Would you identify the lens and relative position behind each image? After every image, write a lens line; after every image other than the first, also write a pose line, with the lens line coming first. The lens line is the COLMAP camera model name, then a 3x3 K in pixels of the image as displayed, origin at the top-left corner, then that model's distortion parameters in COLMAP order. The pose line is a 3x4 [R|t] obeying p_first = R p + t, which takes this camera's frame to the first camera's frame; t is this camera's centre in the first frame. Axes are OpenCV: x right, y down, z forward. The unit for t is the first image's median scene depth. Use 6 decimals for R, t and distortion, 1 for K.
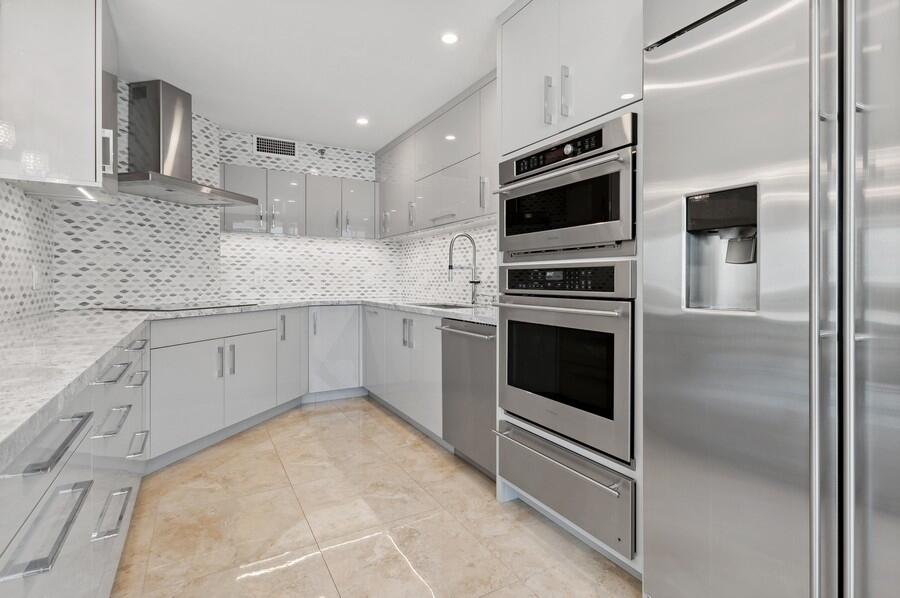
lens RADIAL K [[438.2, 0, 454.8], [0, 438.2, 283.8], [0, 0, 1]] dist [-0.000564, 0.000673]
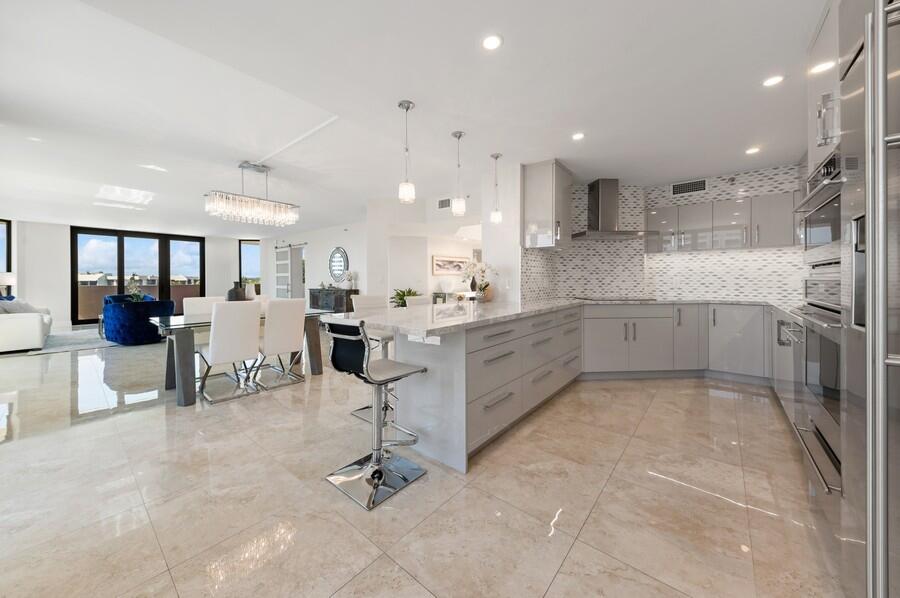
lens RADIAL K [[322.3, 0, 450.1], [0, 322.3, 280.4], [0, 0, 1]] dist [0.009425, -0.002546]
pose [[0.343138, 0.001118, -0.939285, 0.434974], [-0.002986, 0.999996, 0.000099, -0.022995], [0.939280, 0.002771, 0.343139, -0.089205]]
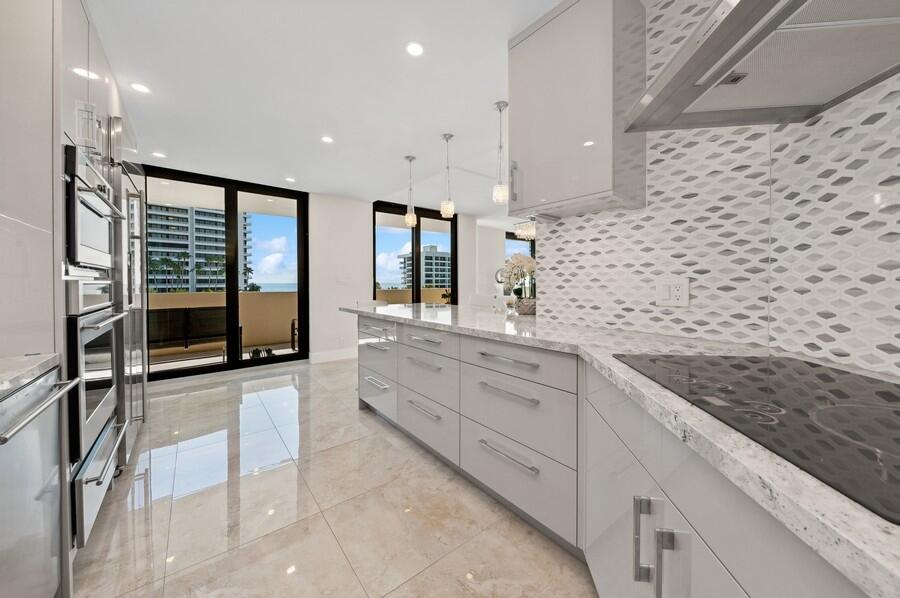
lens RADIAL K [[317.9, 0, 446.8], [0, 317.9, 286.0], [0, 0, 1]] dist [-0.013267, -0.000081]
pose [[-0.990446, 0.001653, -0.137889, -0.354810], [-0.000984, 0.999818, 0.019058, -0.031038], [0.137895, 0.019012, -0.990264, 1.254788]]
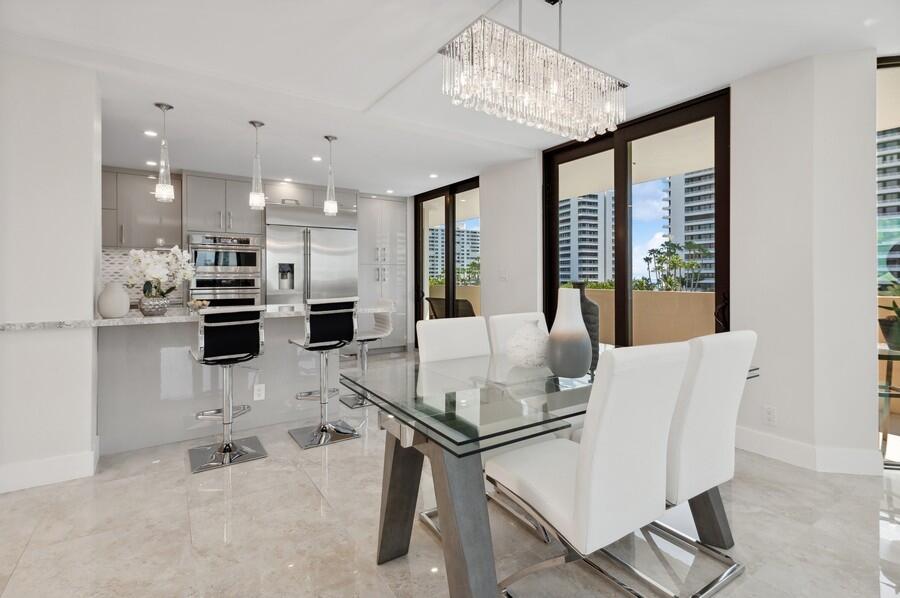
lens RADIAL K [[438.2, 0, 462.8], [0, 438.2, 285.7], [0, 0, 1]] dist [-0.000564, 0.000673]
pose [[-0.091638, -0.018246, 0.995625, -1.834835], [0.009843, 0.999767, 0.019228, -0.021267], [-0.995744, 0.011562, -0.091437, -0.195381]]
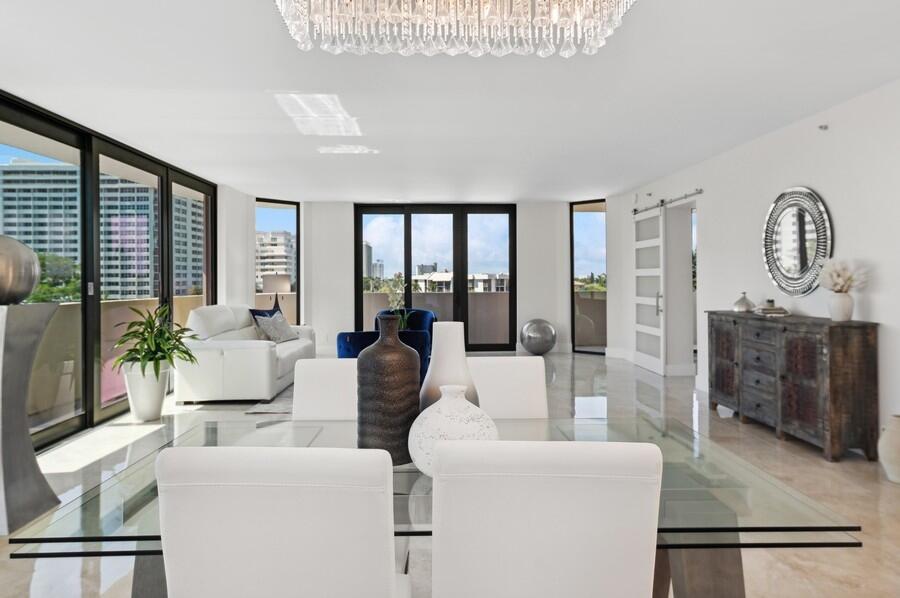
lens RADIAL K [[596.9, 0, 453.4], [0, 596.9, 271.8], [0, 0, 1]] dist [0.026958, 0.003991]
pose [[-0.460567, -0.010123, -0.887567, -0.594480], [-0.000529, 0.999938, -0.011130, -0.050745], [0.887625, -0.004657, -0.460544, -0.115689]]
